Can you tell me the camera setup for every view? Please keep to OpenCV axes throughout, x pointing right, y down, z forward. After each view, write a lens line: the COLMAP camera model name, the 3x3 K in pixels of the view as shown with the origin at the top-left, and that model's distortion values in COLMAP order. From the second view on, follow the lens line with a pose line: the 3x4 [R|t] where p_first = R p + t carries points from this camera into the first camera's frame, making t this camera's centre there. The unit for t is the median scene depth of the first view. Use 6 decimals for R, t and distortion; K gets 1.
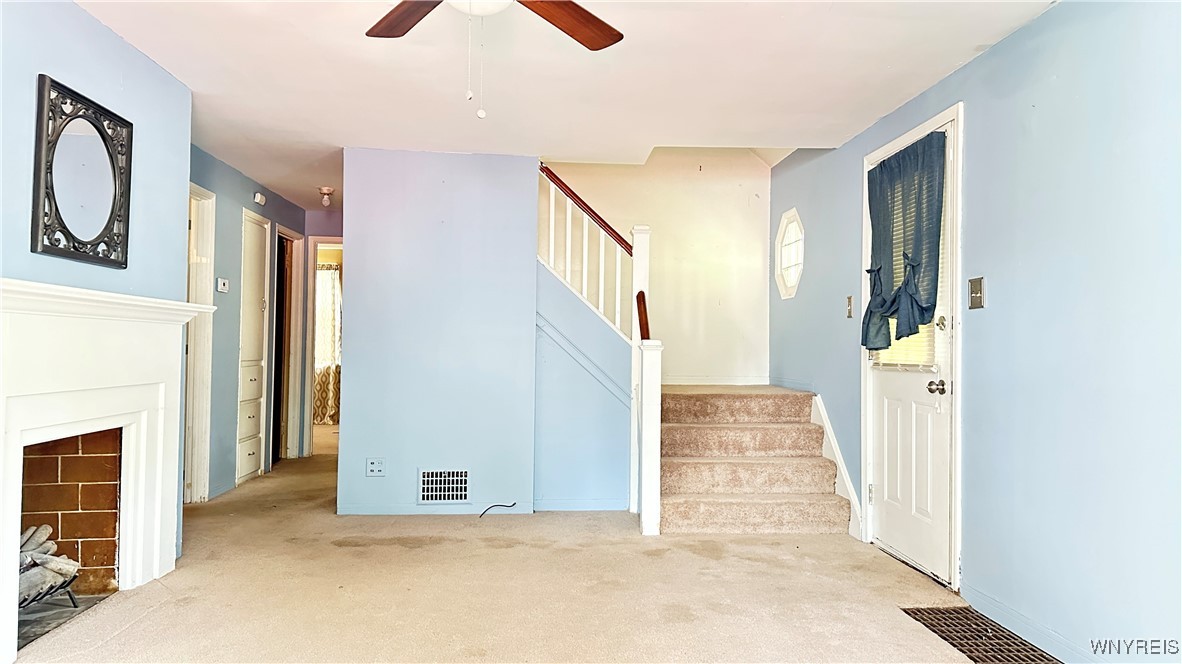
lens RADIAL K [[831.4, 0, 593.0], [0, 831.4, 331.0], [0, 0, 1]] dist [0.158302, -0.240578]
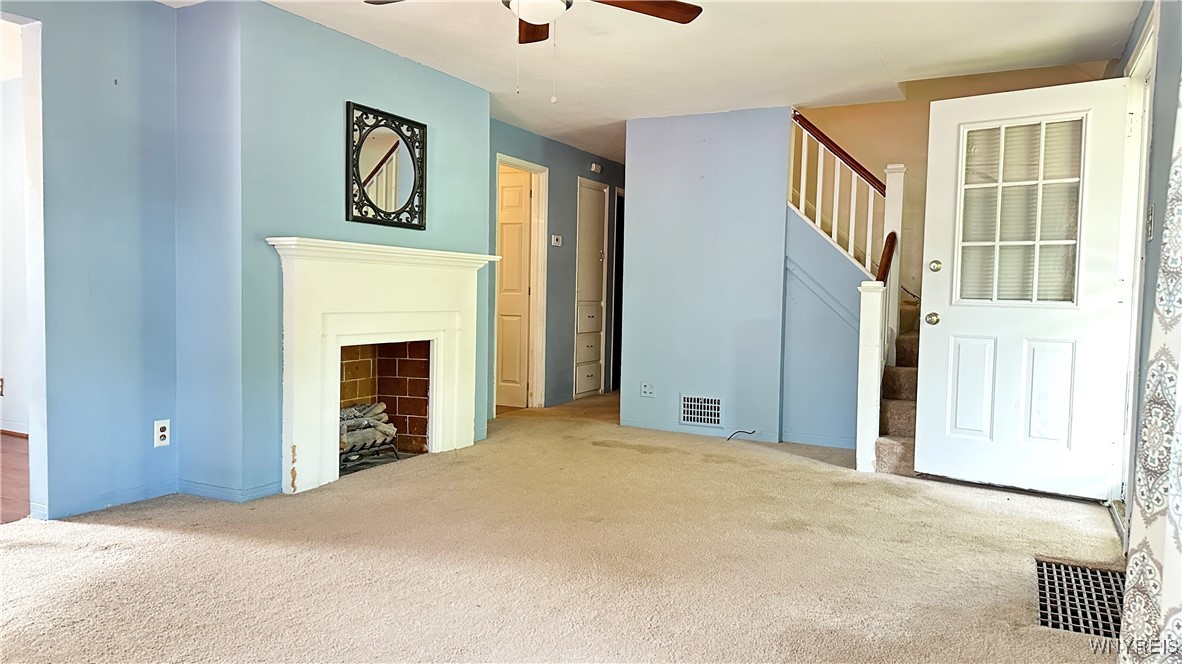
lens RADIAL K [[831.4, 0, 593.0], [0, 831.4, 331.0], [0, 0, 1]] dist [0.158302, -0.240578]
pose [[0.846914, 0.028446, -0.530969, 0.431754], [0.002170, 0.998375, 0.056947, 0.016627], [0.531726, -0.049382, 0.845476, -0.048692]]
